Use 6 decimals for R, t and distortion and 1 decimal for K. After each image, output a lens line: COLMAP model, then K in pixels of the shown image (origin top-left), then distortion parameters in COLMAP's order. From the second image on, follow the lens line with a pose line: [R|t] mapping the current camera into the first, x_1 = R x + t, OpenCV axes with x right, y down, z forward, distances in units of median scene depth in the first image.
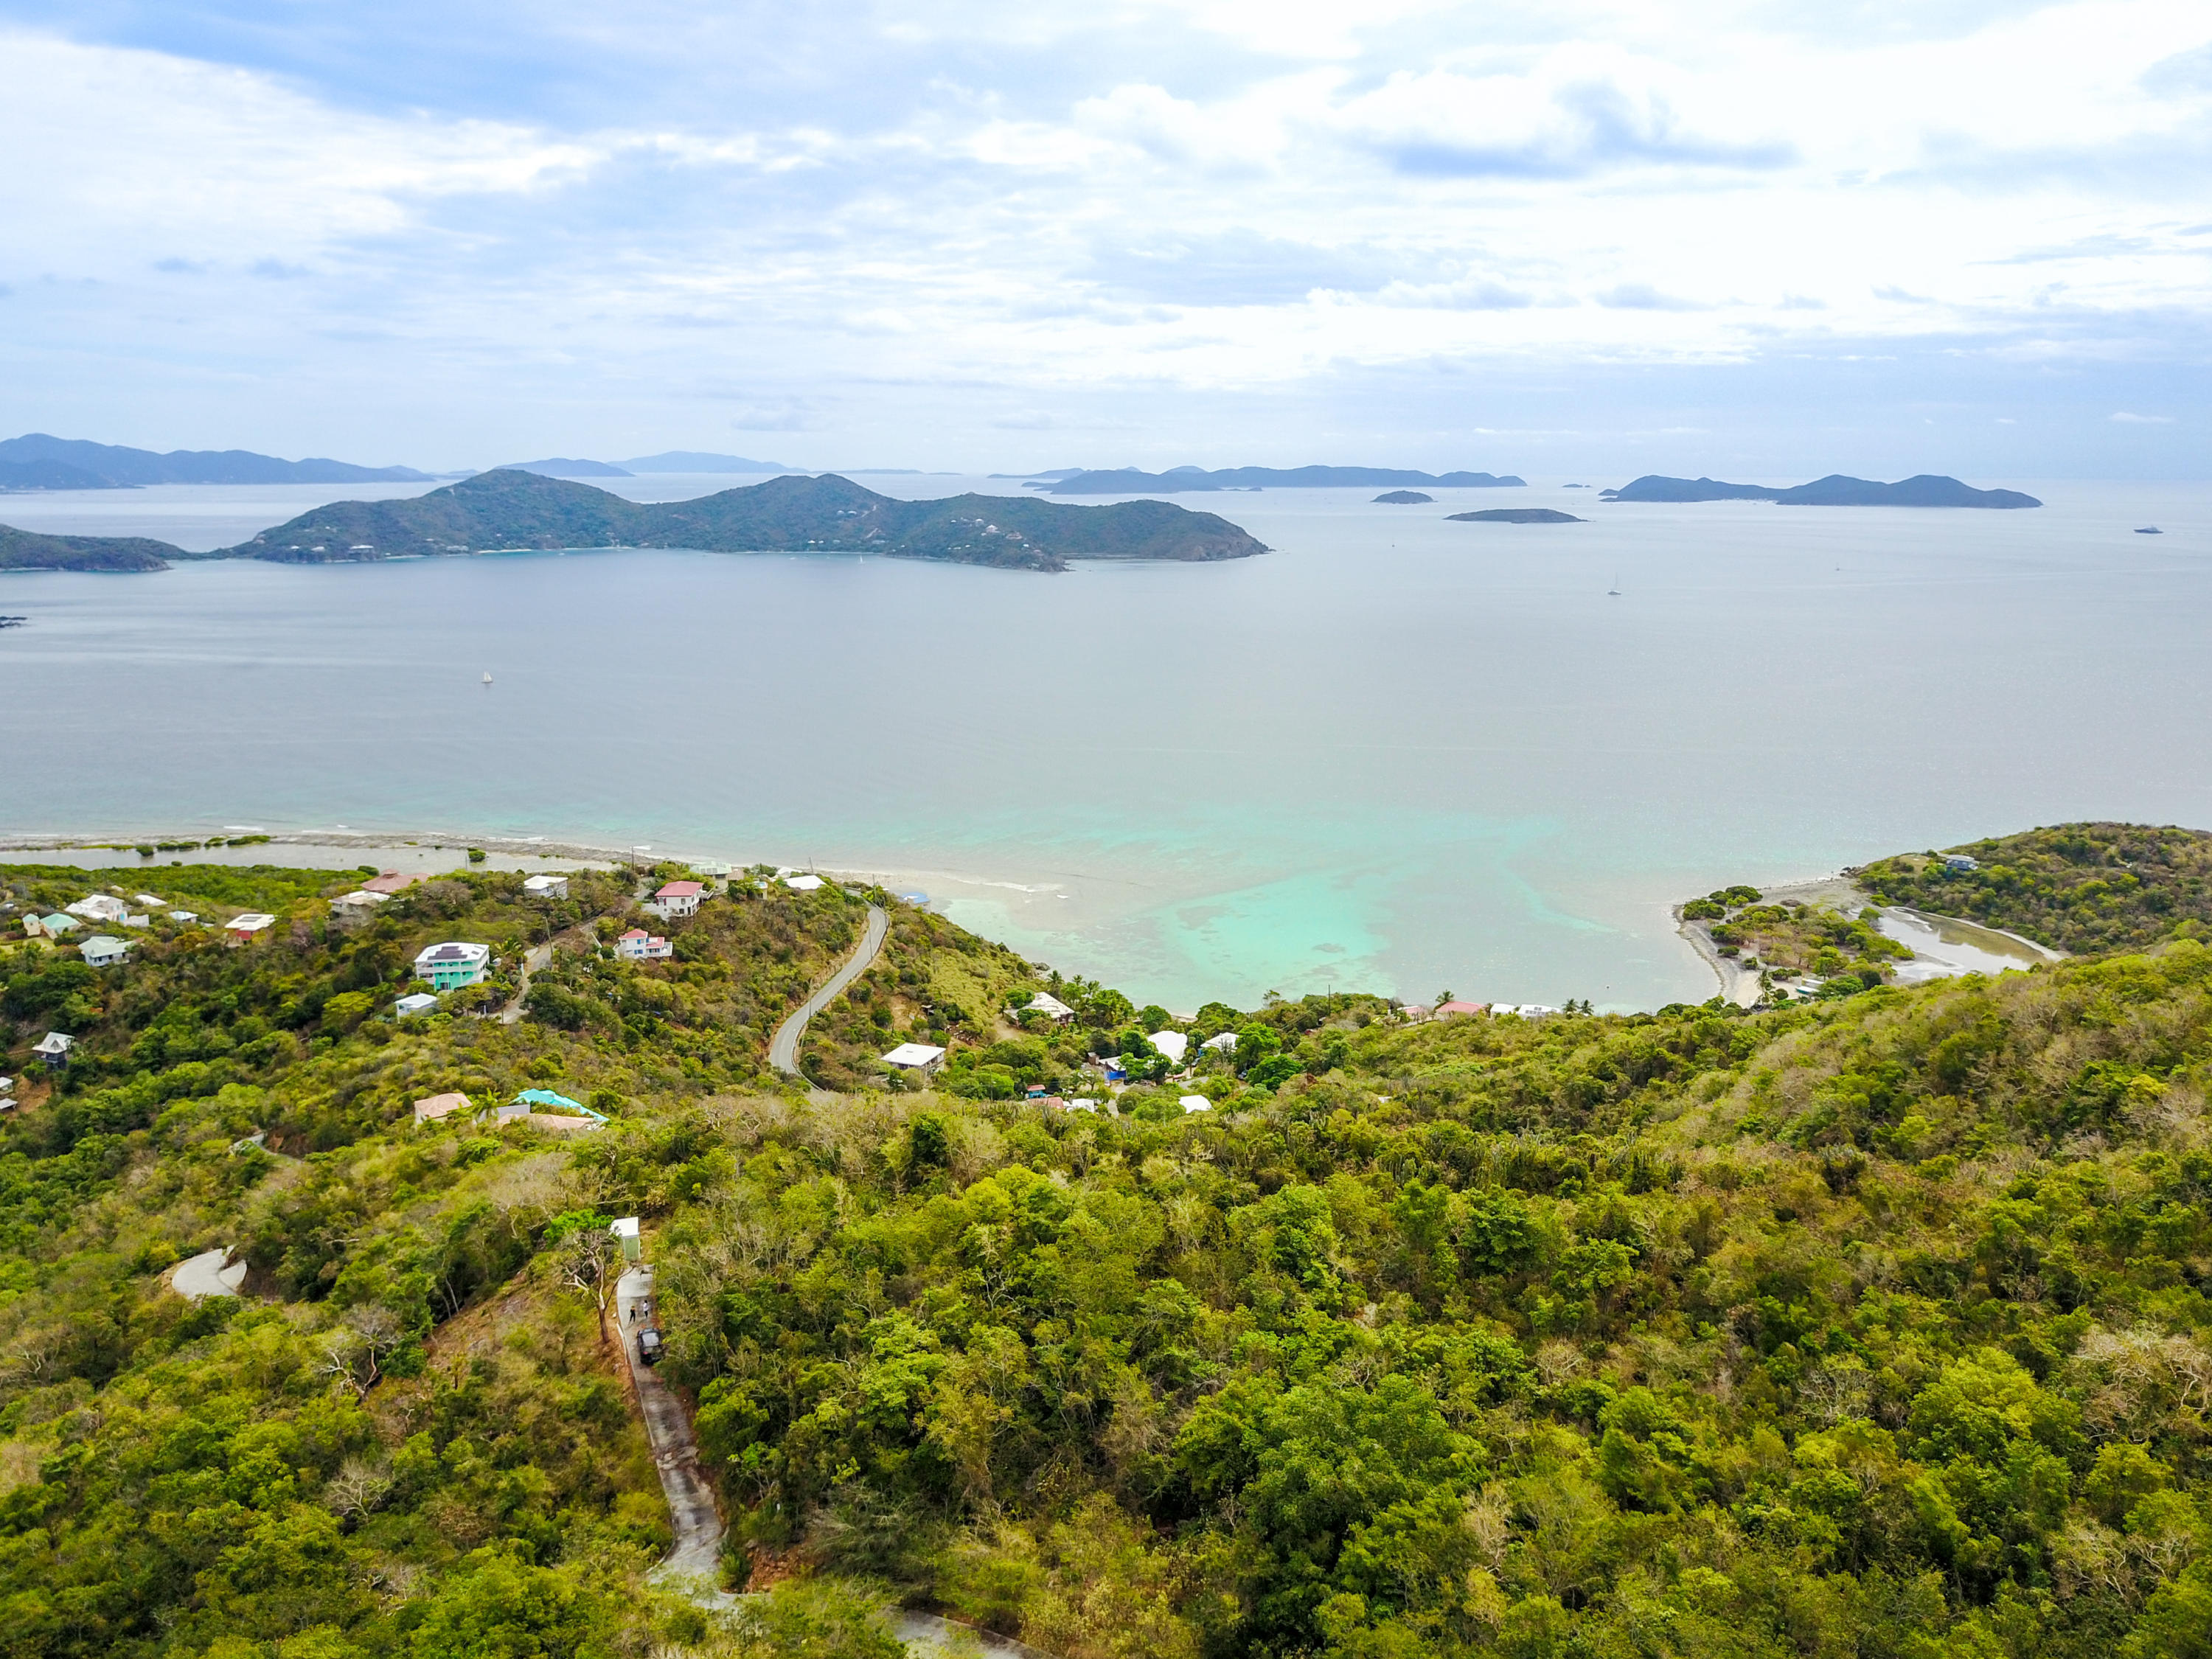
lens RADIAL K [[1747.5, 0, 1147.3], [0, 1747.5, 837.8], [0, 0, 1]] dist [0.007654, -0.030258]
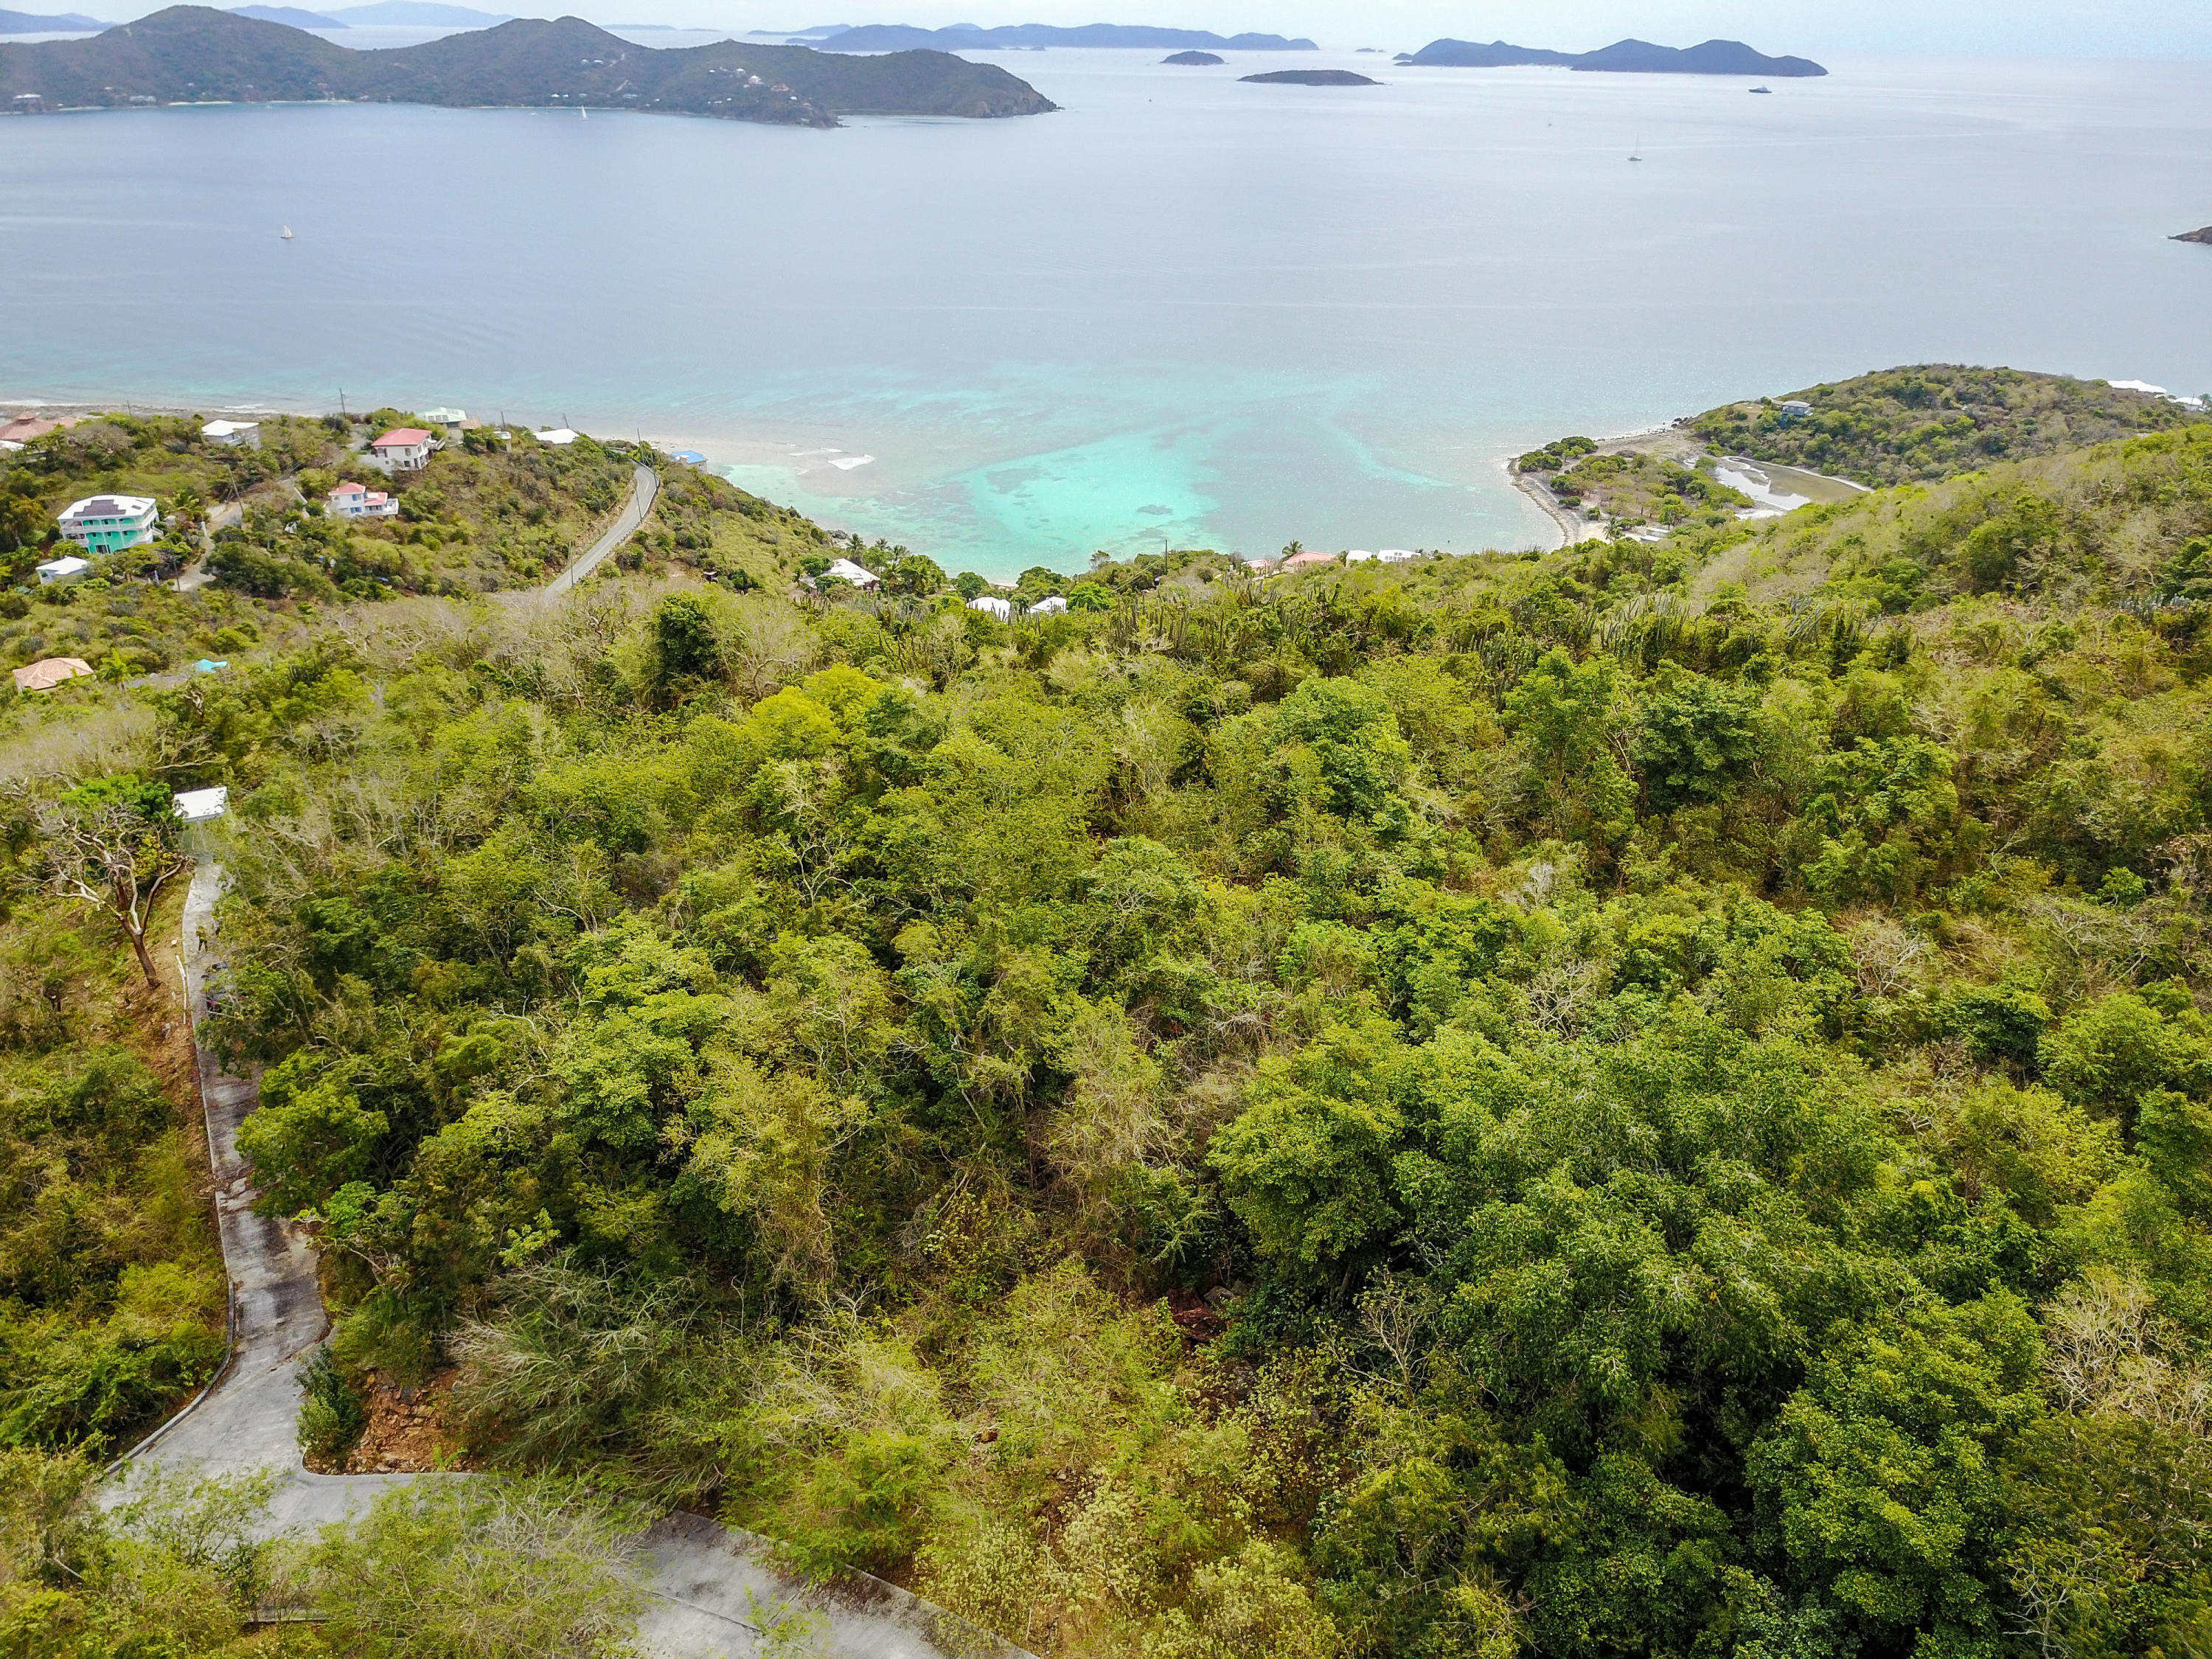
lens RADIAL K [[1704.8, 0, 1147.9], [0, 1704.8, 832.6], [0, 0, 1]] dist [0.005169, -0.010315]
pose [[0.992769, -0.041808, 0.112523, -0.012907], [0.014970, 0.973191, 0.229511, 0.037698], [-0.119102, -0.226167, 0.966780, 0.141587]]
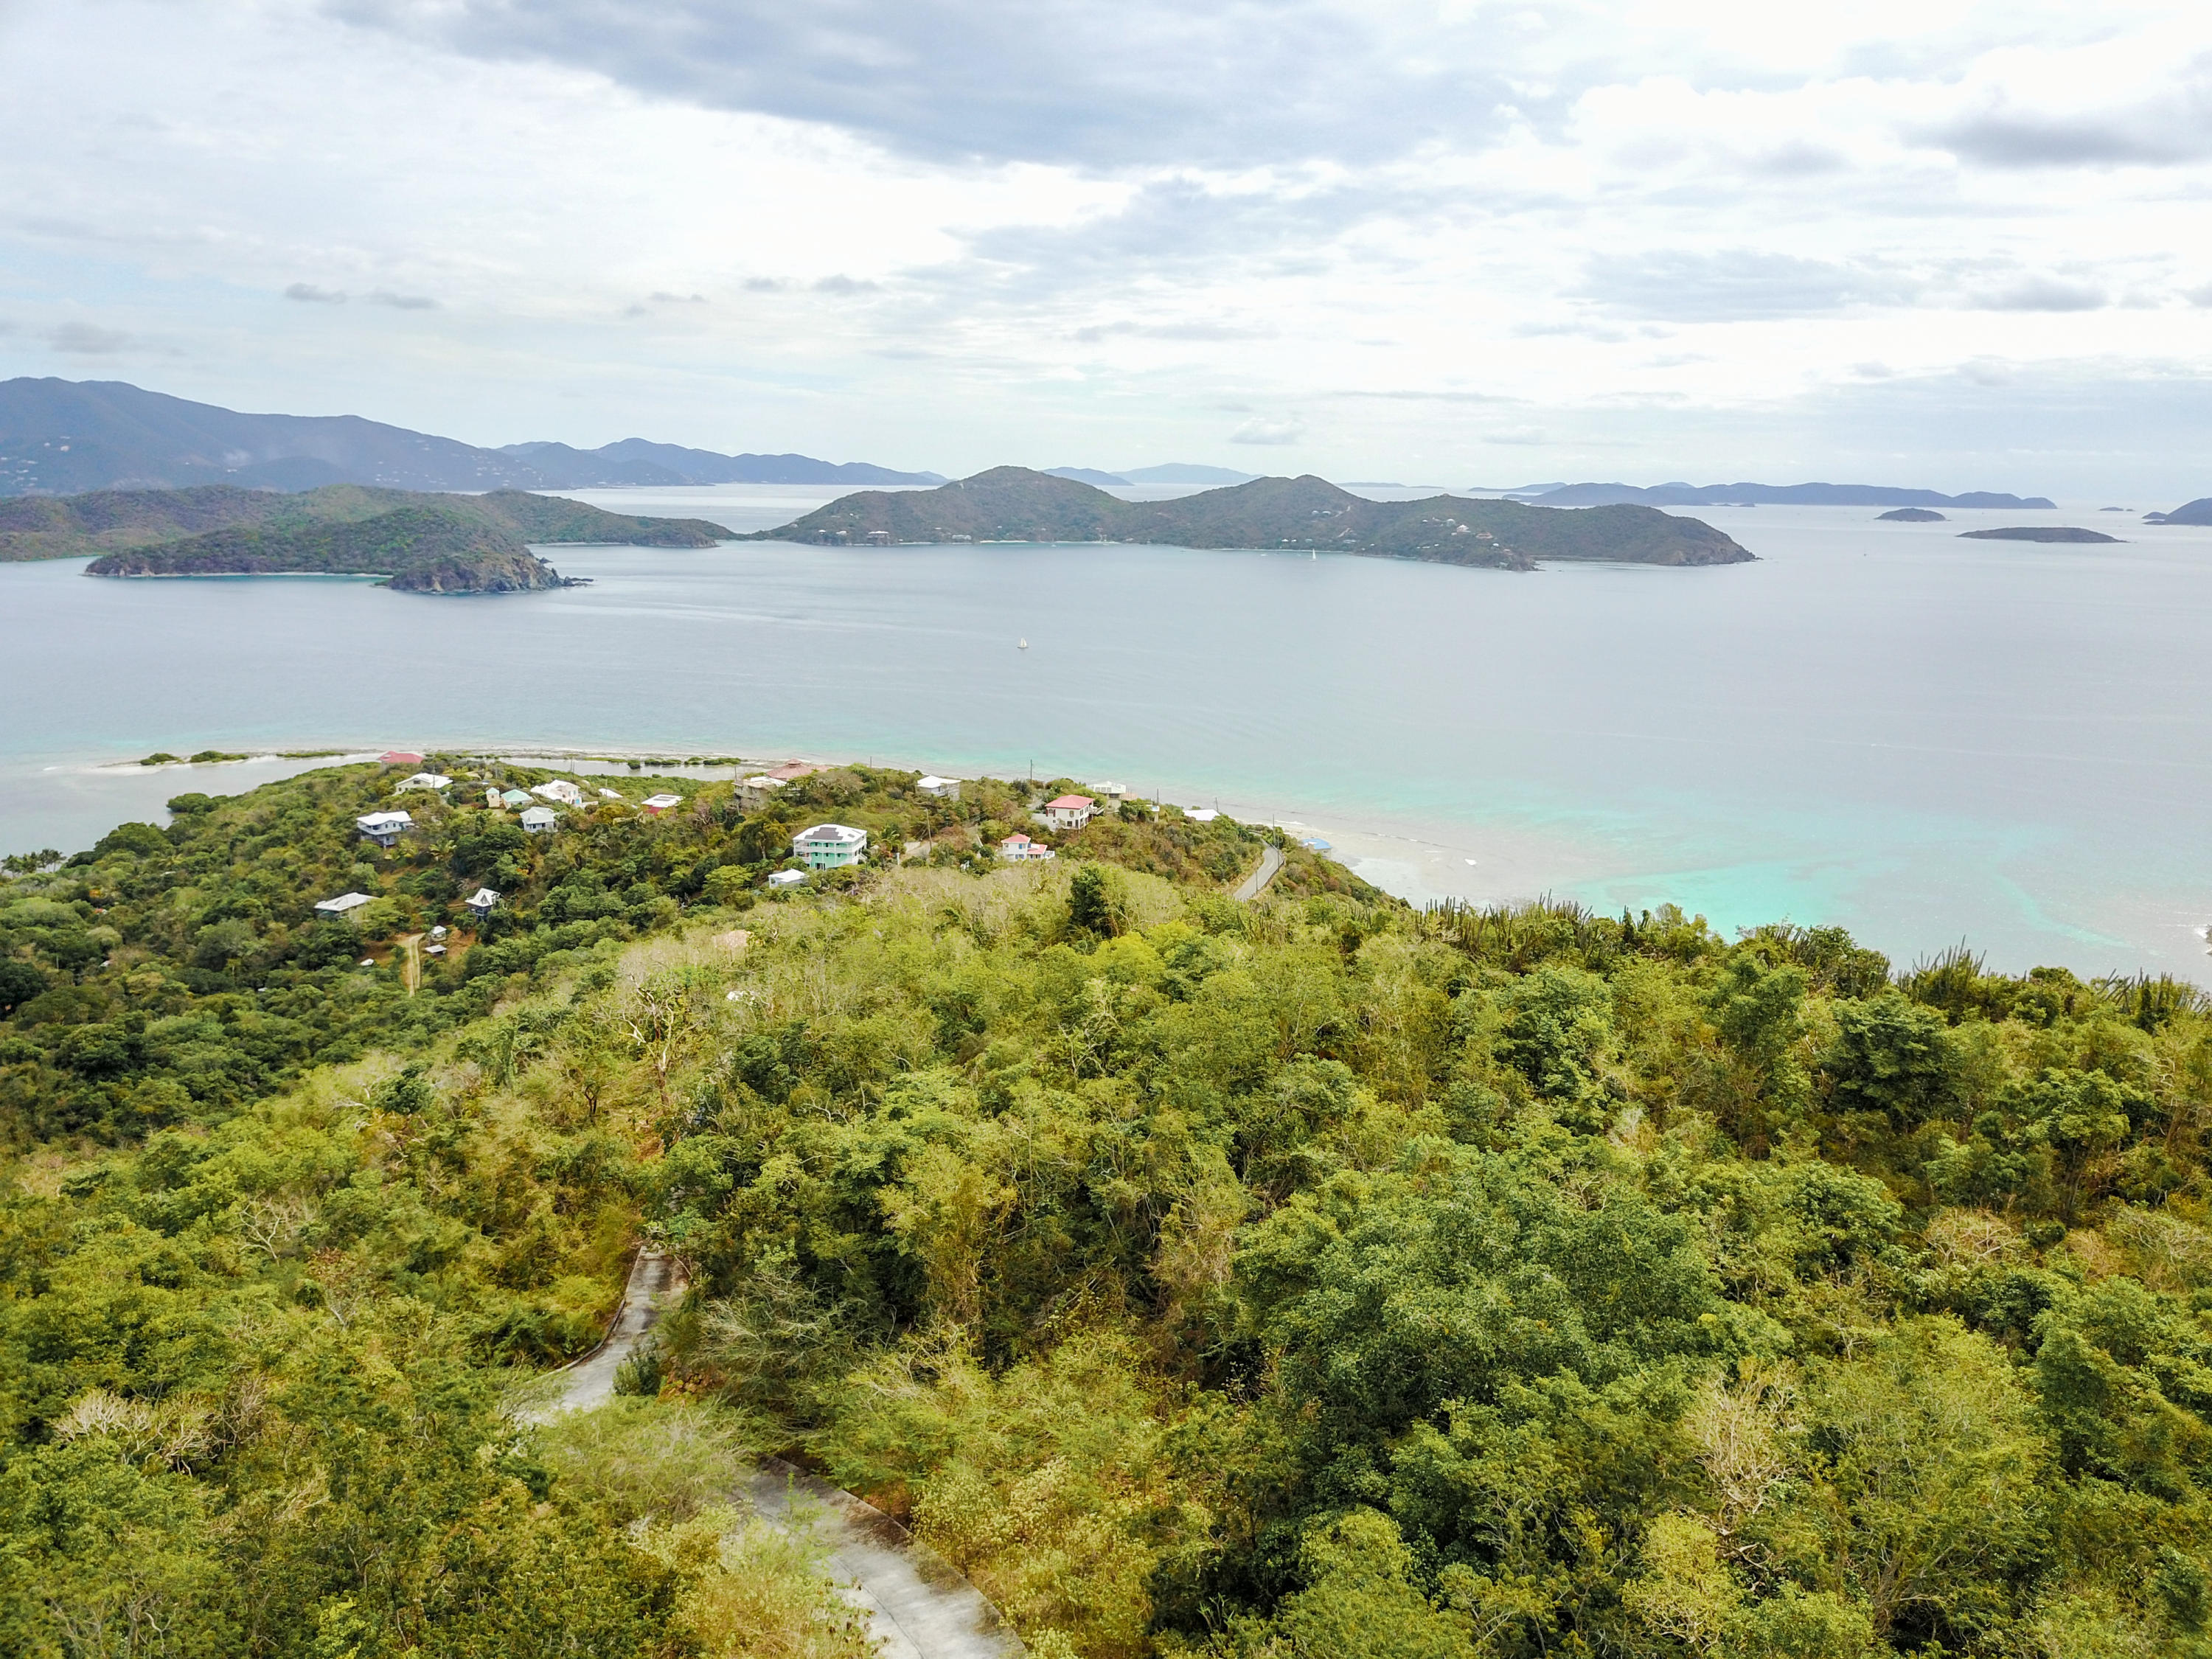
lens RADIAL K [[1704.8, 0, 1147.9], [0, 1704.8, 832.6], [0, 0, 1]] dist [0.005169, -0.010315]
pose [[0.962771, 0.066729, -0.261953, 0.031316], [-0.068726, 0.997634, 0.001544, 0.050316], [0.261437, 0.016517, 0.965079, 0.108369]]
